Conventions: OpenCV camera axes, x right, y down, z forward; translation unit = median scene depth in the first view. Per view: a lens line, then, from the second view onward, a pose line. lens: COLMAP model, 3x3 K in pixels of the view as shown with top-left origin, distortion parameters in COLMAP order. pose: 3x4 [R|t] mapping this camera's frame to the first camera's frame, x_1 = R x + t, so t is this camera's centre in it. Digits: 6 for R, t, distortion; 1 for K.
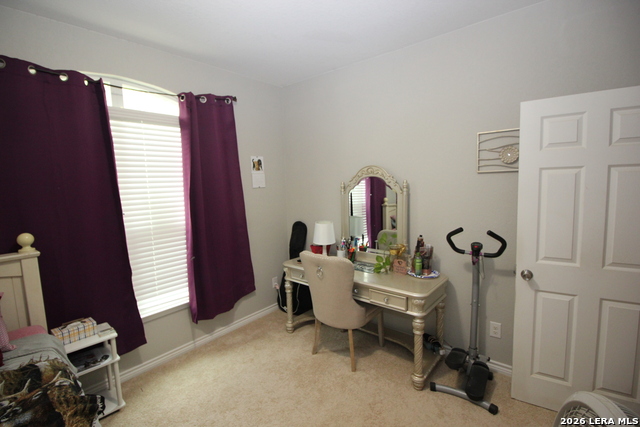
lens RADIAL K [[298.5, 0, 318.6], [0, 298.5, 212.8], [0, 0, 1]] dist [-0.004172, -0.006991]
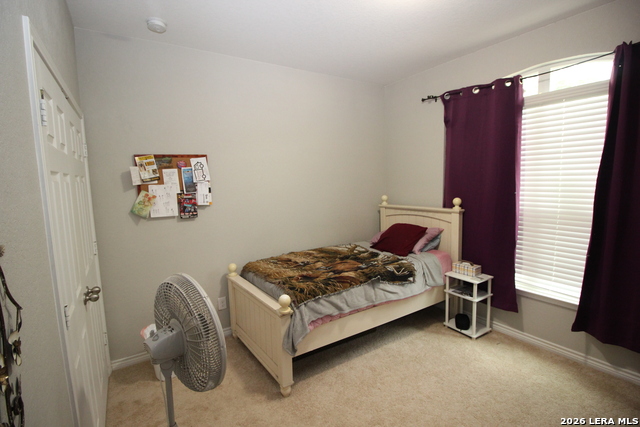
lens RADIAL K [[298.5, 0, 319.0], [0, 298.5, 212.2], [0, 0, 1]] dist [-0.004172, -0.006991]
pose [[-0.296921, 0.153201, -0.942532, 0.623663], [-0.059897, 0.982114, 0.178504, -0.078300], [0.953022, 0.109456, -0.282435, 0.582629]]
